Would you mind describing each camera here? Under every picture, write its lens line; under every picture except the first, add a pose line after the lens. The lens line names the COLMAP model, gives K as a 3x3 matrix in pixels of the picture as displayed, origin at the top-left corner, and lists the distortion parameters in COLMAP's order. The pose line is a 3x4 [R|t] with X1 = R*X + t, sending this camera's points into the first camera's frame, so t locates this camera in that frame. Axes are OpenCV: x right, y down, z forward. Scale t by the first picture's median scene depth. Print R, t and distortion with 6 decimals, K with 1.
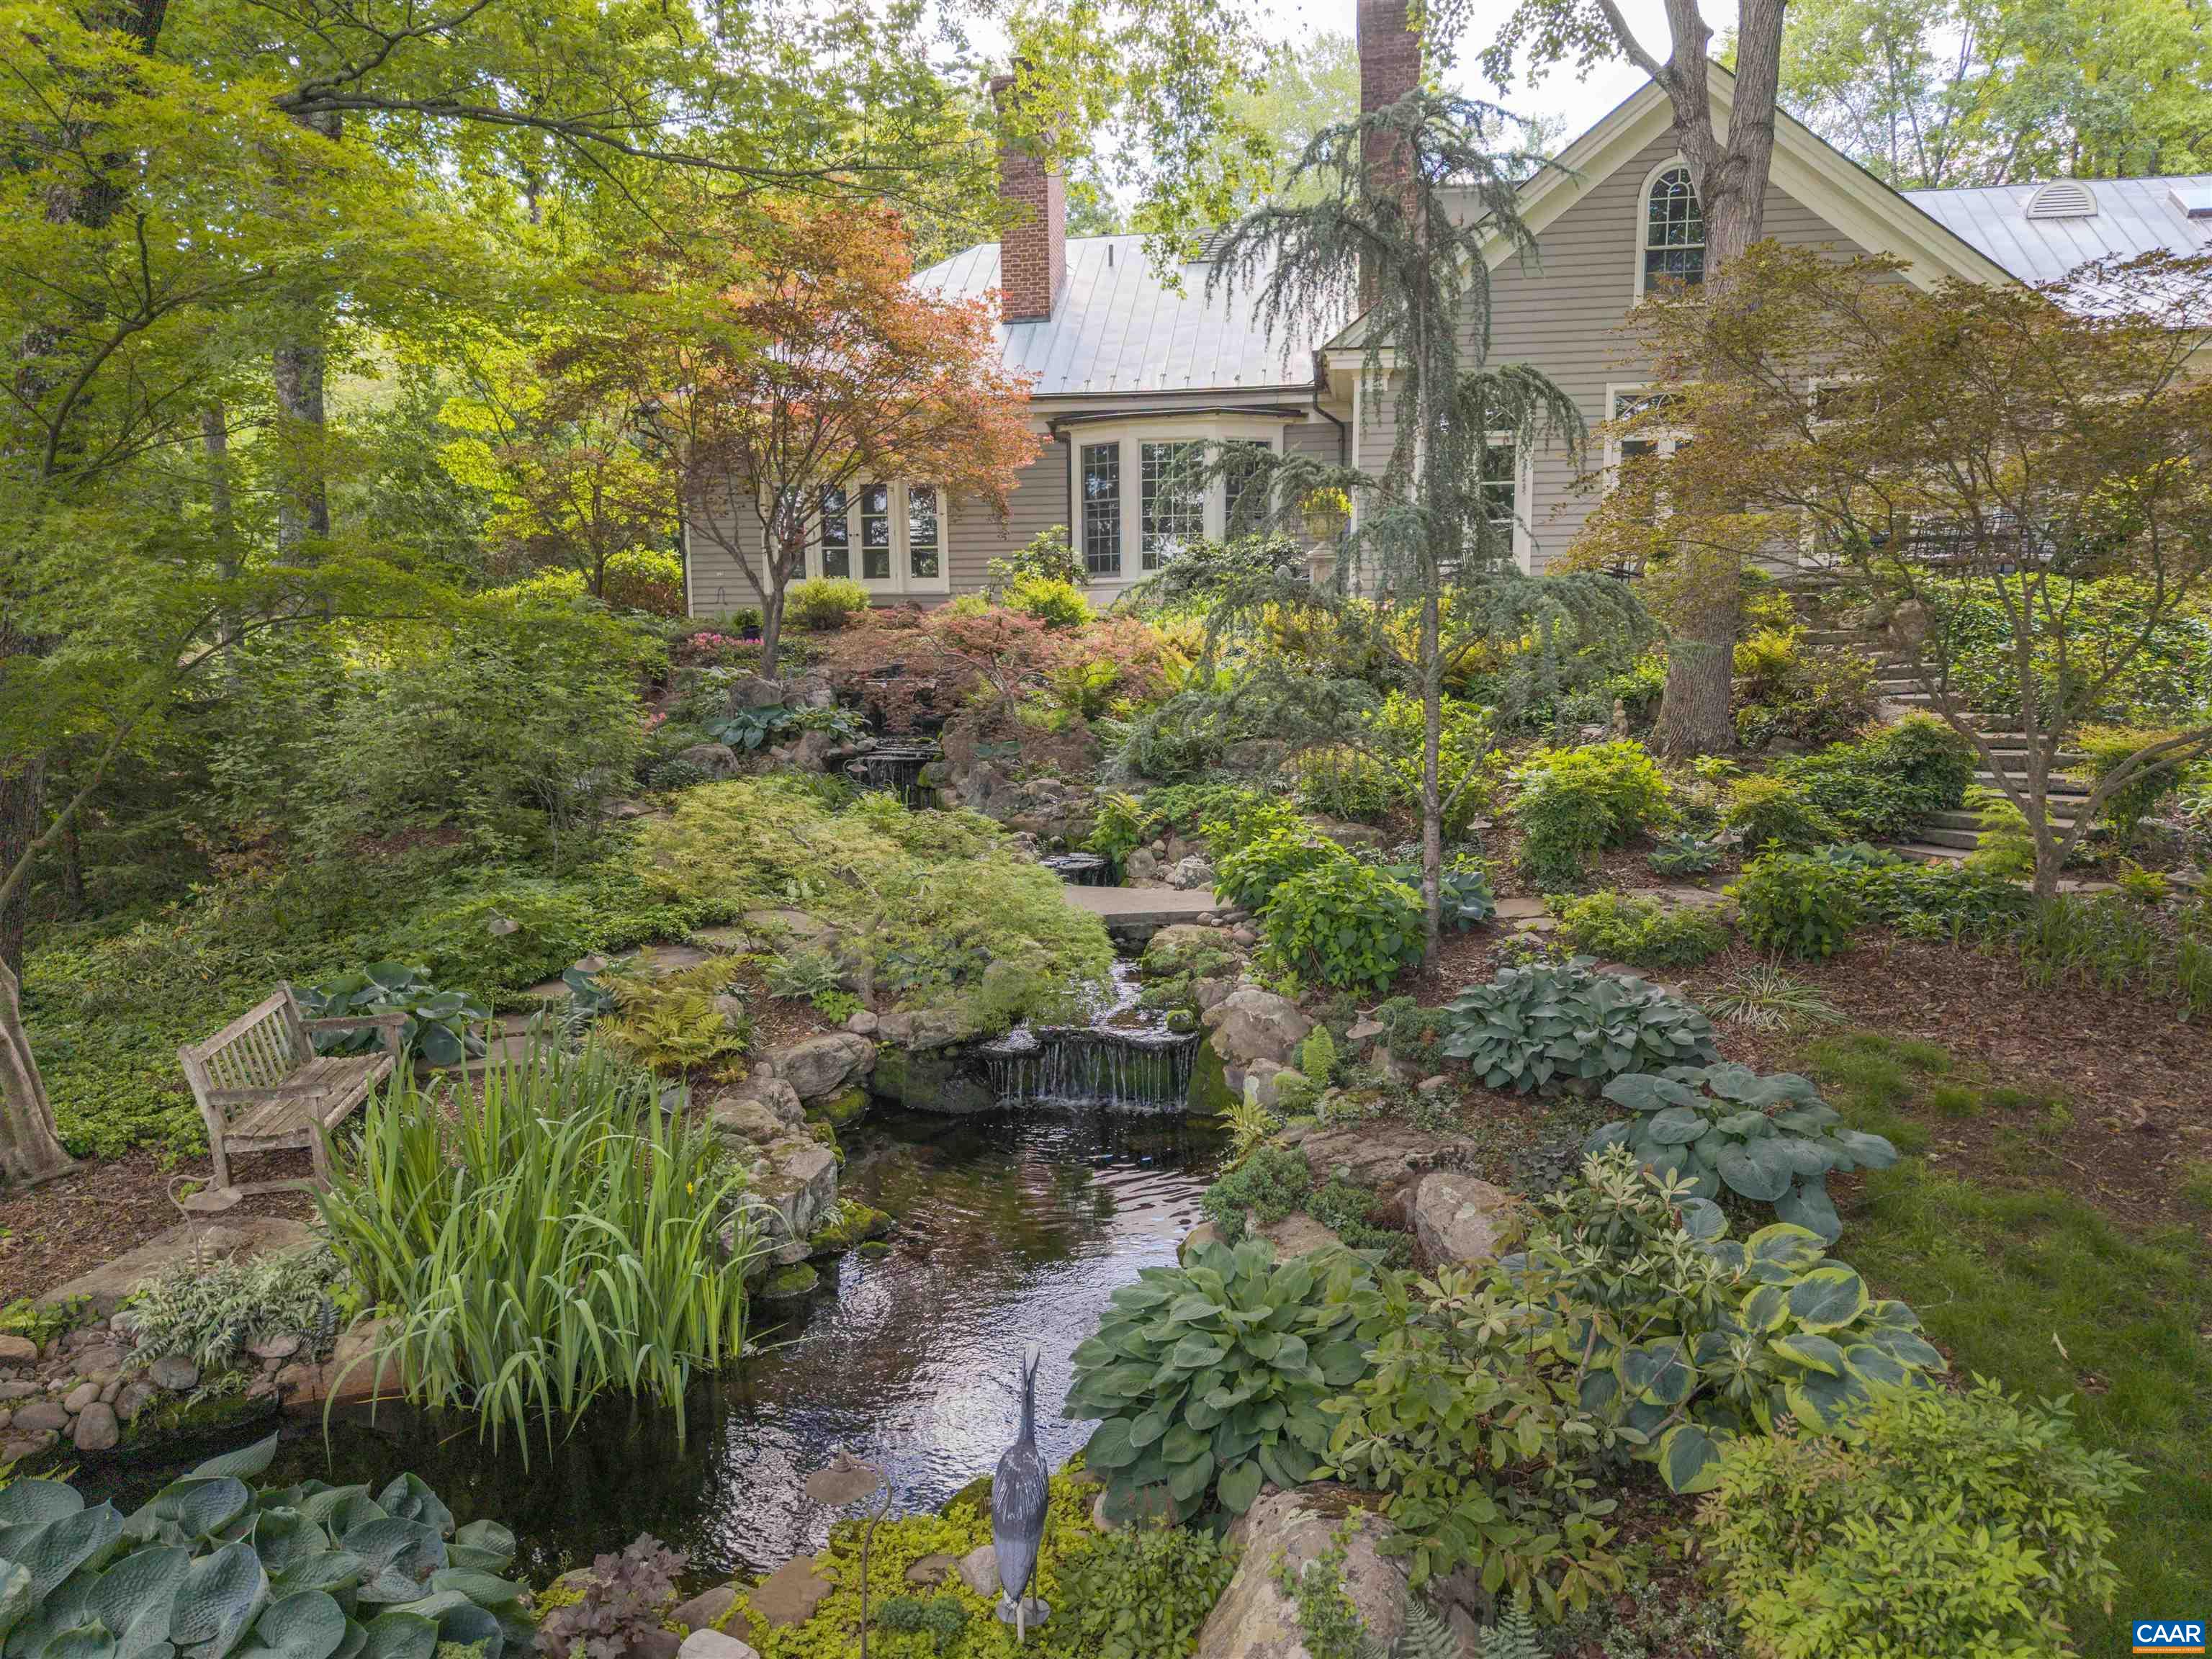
lens RADIAL K [[1463.2, 0, 1106.0], [0, 1463.2, 829.5], [0, 0, 1]] dist [0.035960, -0.035355]
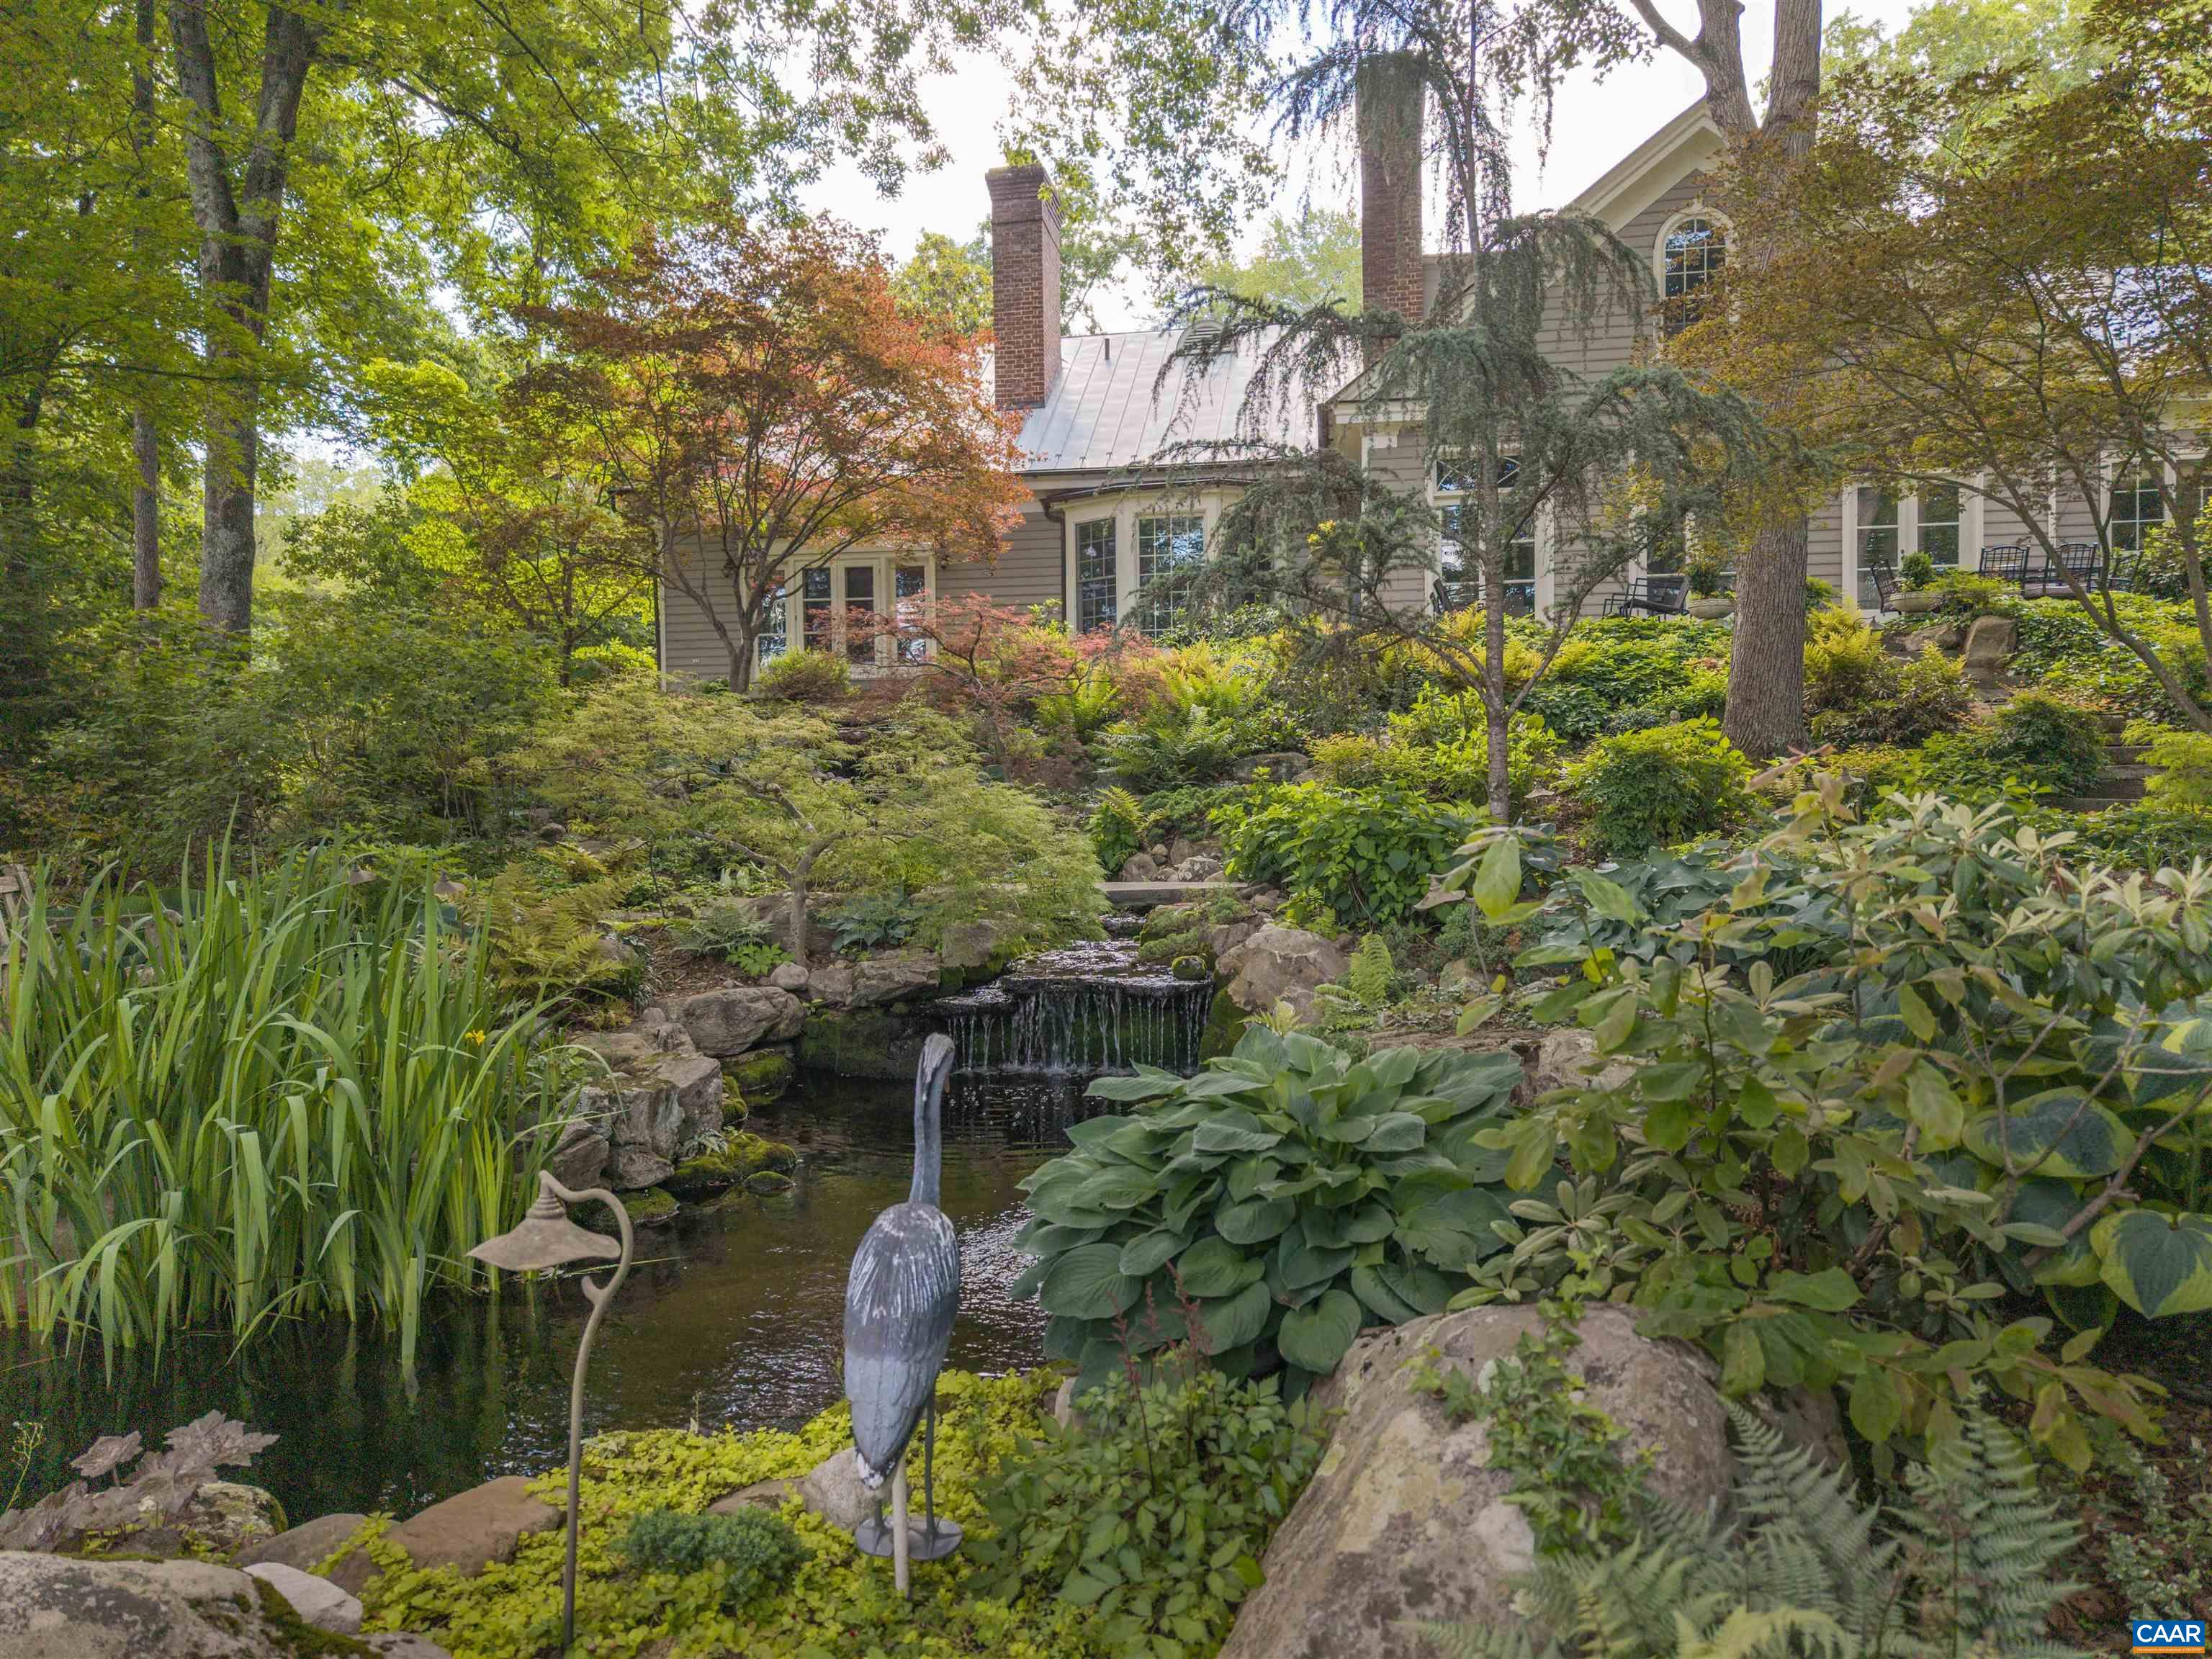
lens RADIAL K [[1463.2, 0, 1106.0], [0, 1463.2, 829.5], [0, 0, 1]] dist [0.035960, -0.035355]
pose [[0.999999, -0.001277, 0.000680, 0.005033], [0.001352, 0.992164, -0.124935, 0.147790], [-0.000515, 0.124936, 0.992165, 0.195385]]
